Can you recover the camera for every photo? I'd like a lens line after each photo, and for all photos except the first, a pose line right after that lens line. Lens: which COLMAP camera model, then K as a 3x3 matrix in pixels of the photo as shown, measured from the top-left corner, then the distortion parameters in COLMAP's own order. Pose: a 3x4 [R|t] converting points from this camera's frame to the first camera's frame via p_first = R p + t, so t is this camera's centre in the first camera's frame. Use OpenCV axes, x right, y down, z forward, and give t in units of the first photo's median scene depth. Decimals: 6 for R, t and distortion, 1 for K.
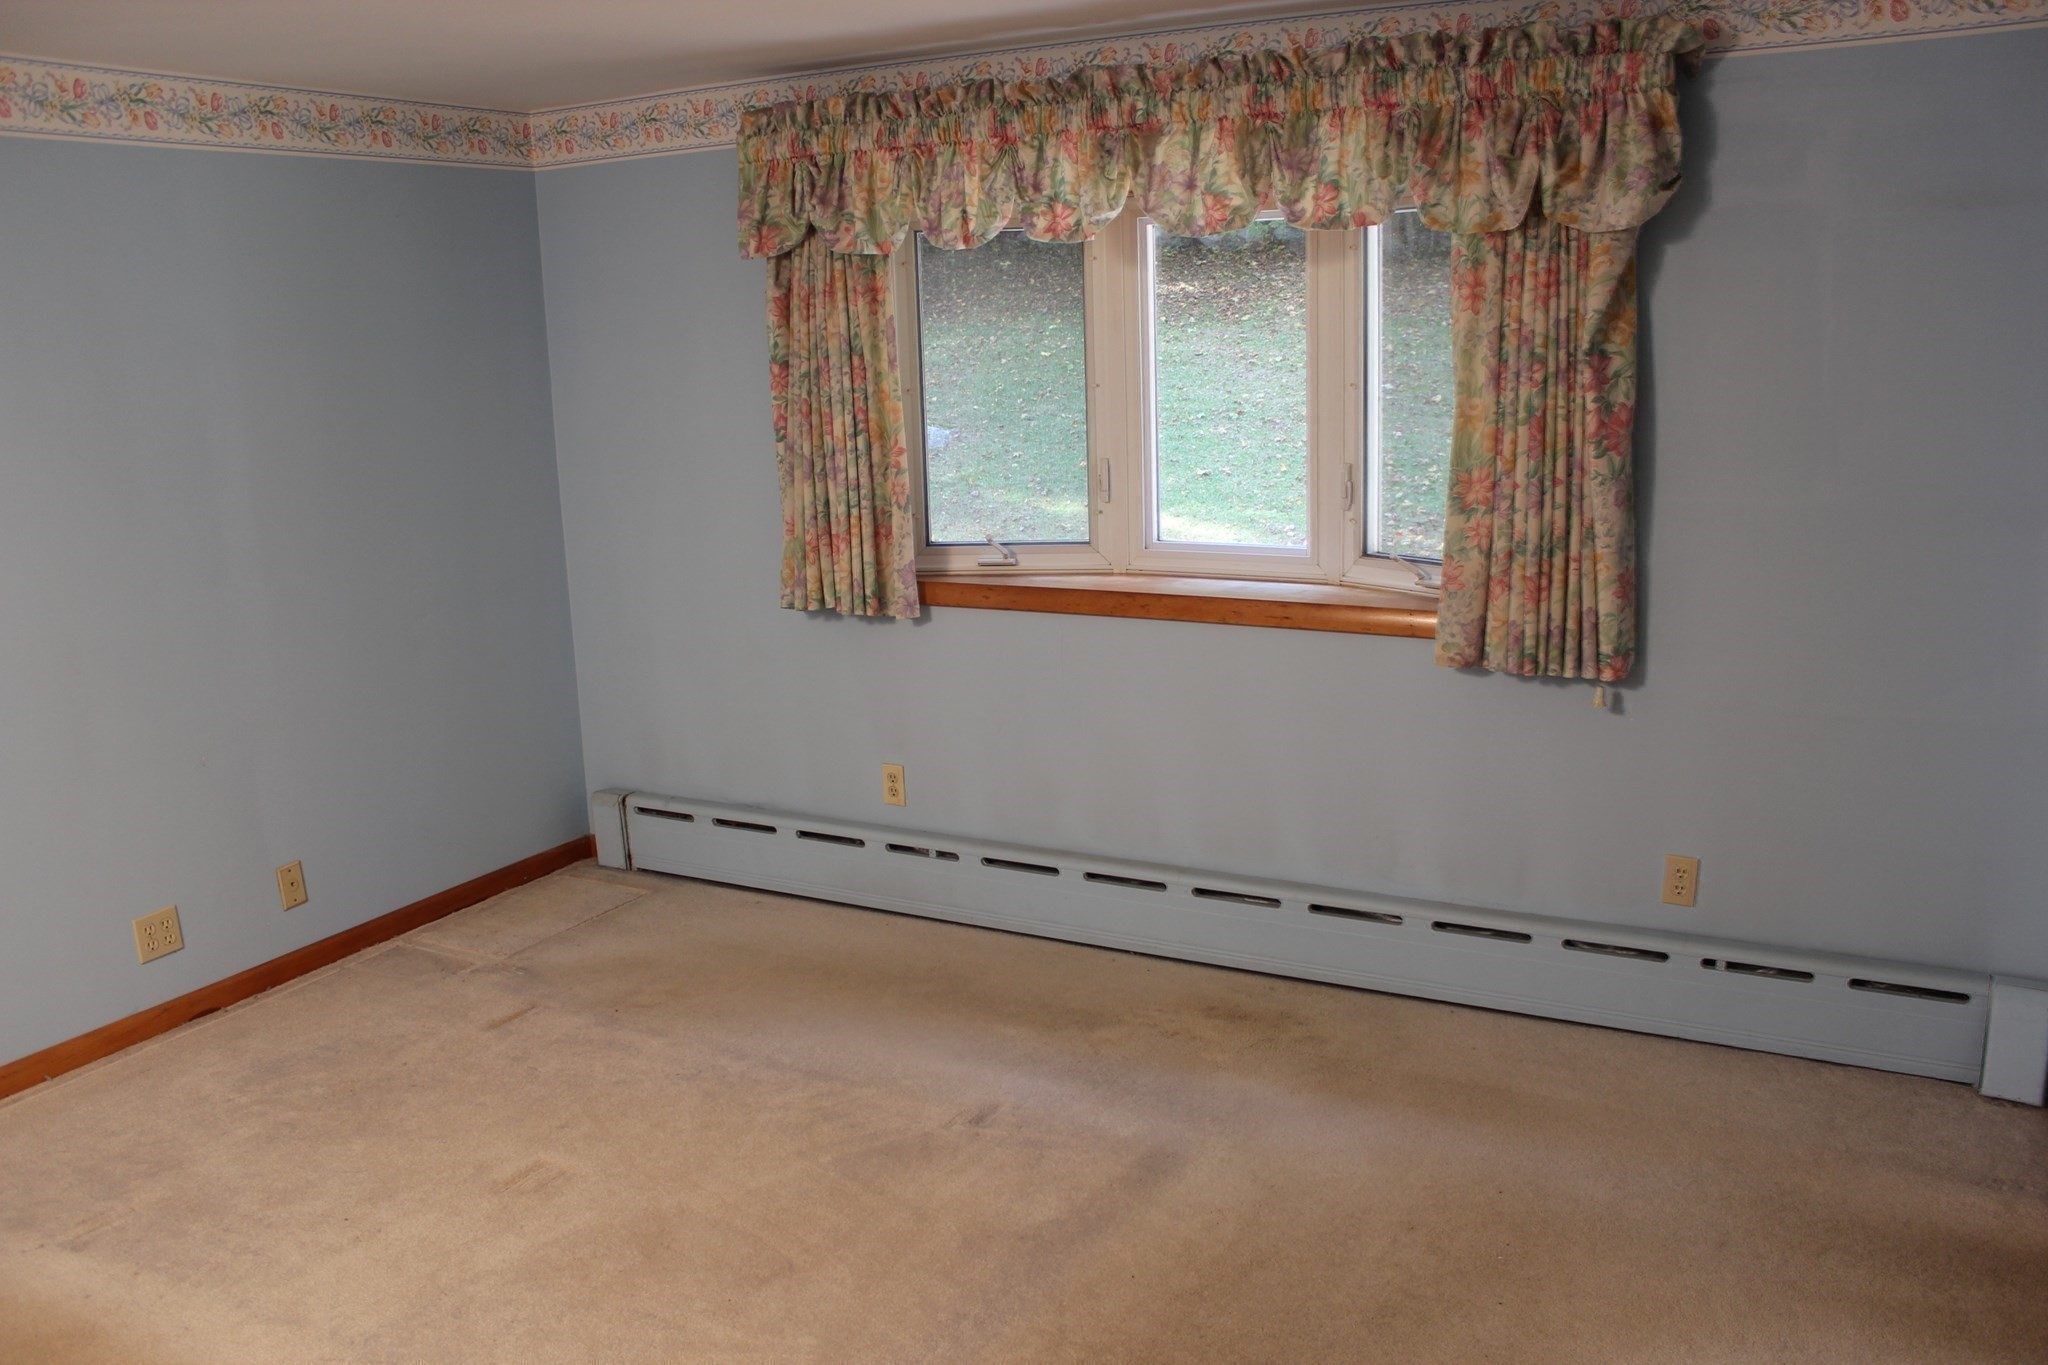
lens RADIAL K [[1699.3, 0, 1032.6], [0, 1699.3, 708.5], [0, 0, 1]] dist [-0.164306, 0.143841]
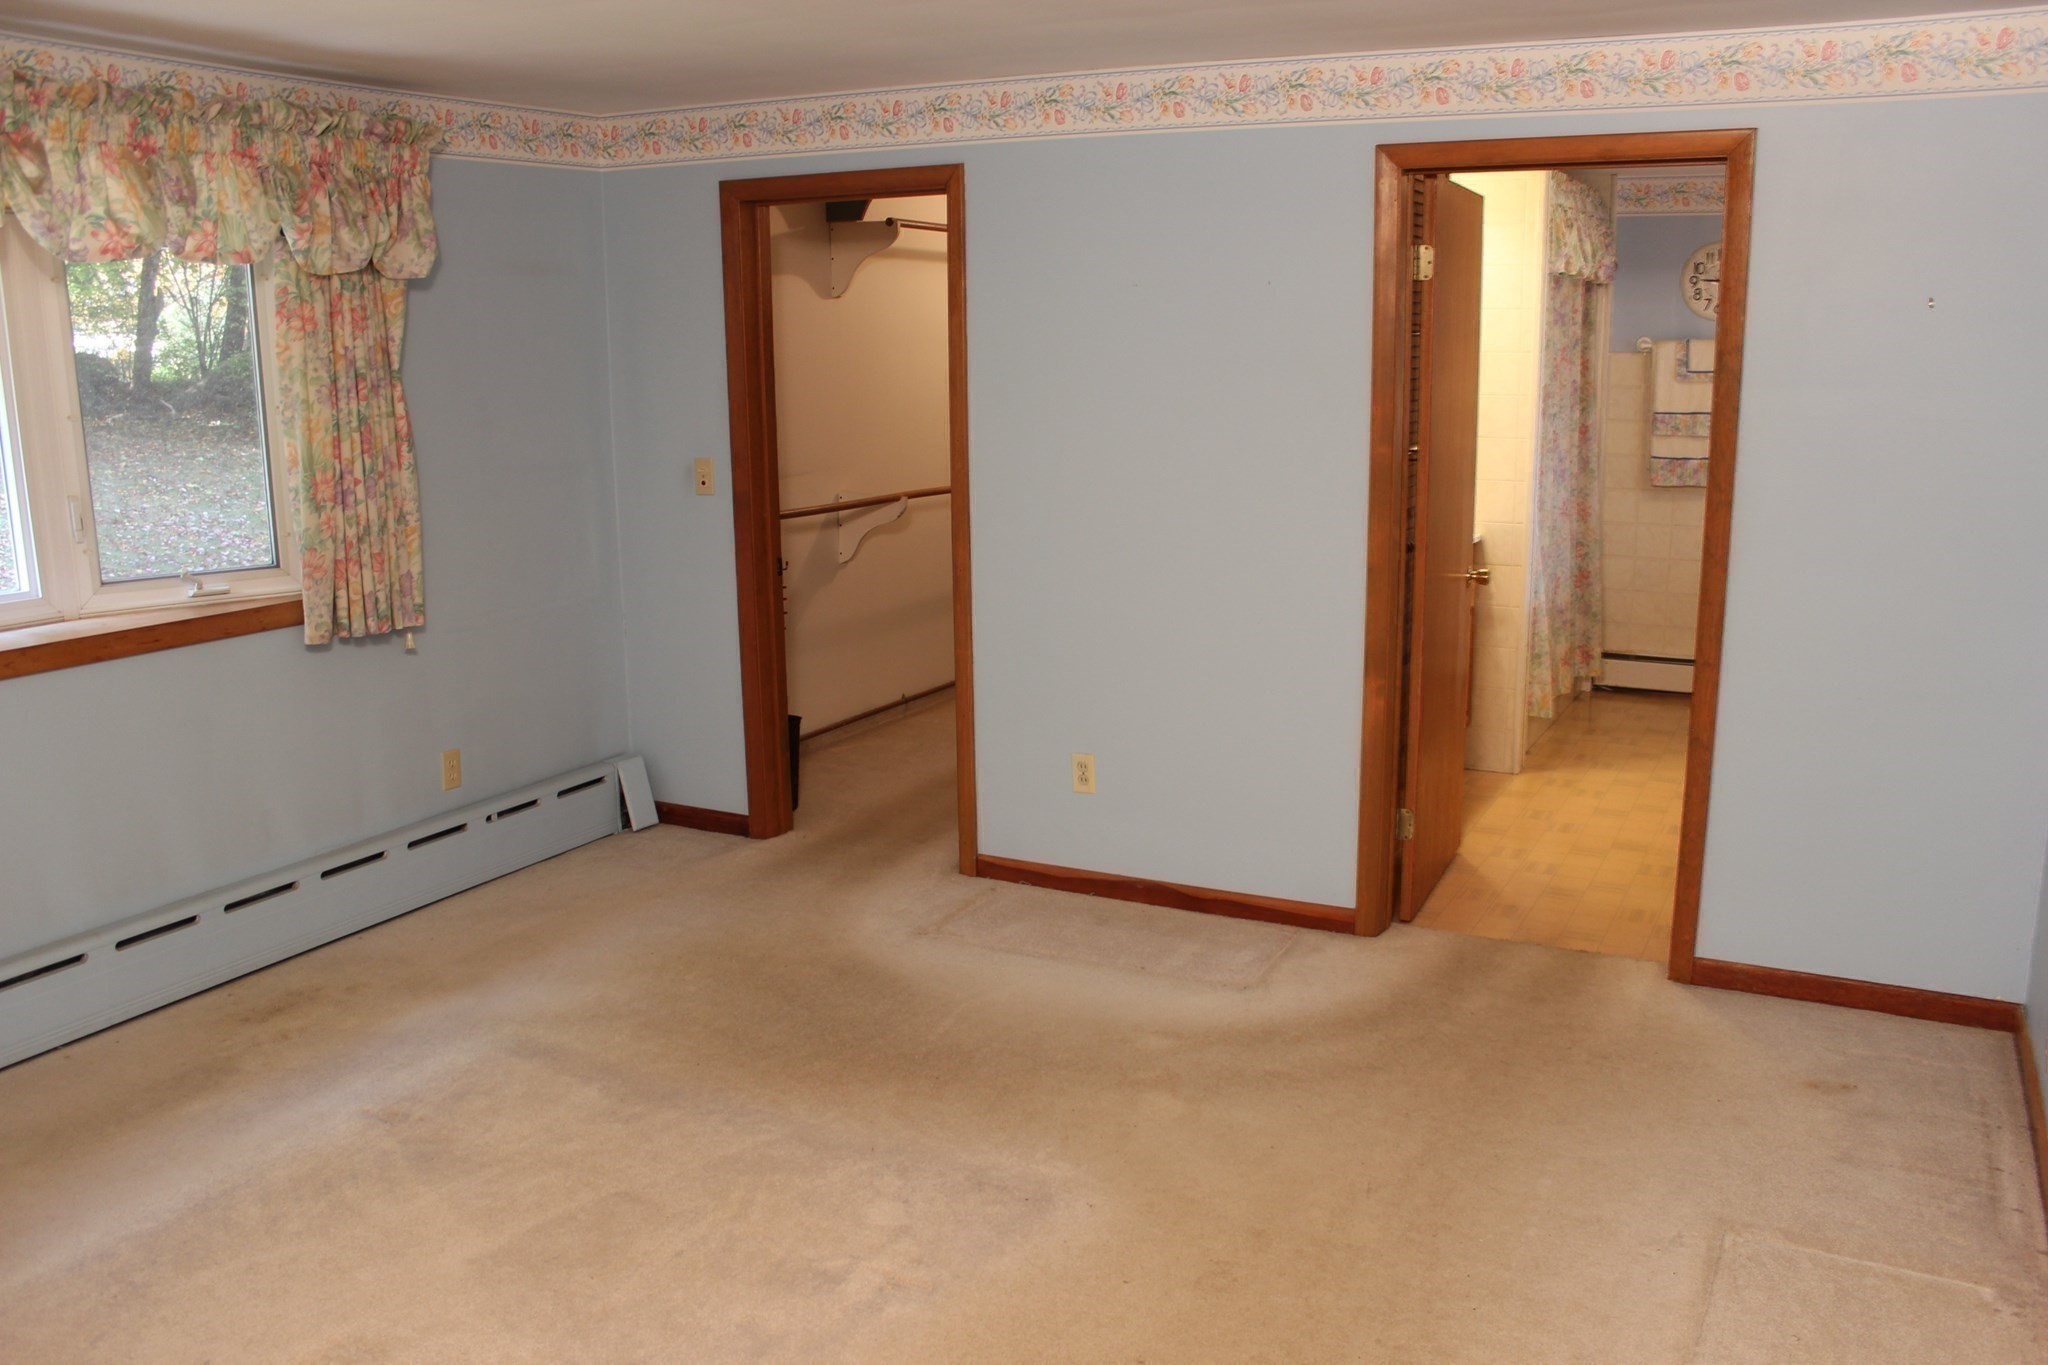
lens RADIAL K [[1699.3, 0, 1032.6], [0, 1699.3, 708.5], [0, 0, 1]] dist [-0.164306, 0.143841]
pose [[-0.029625, -0.185512, 0.982195, -0.936158], [0.230502, 0.954875, 0.187304, -0.086055], [-0.972621, 0.231947, 0.014473, 0.530485]]
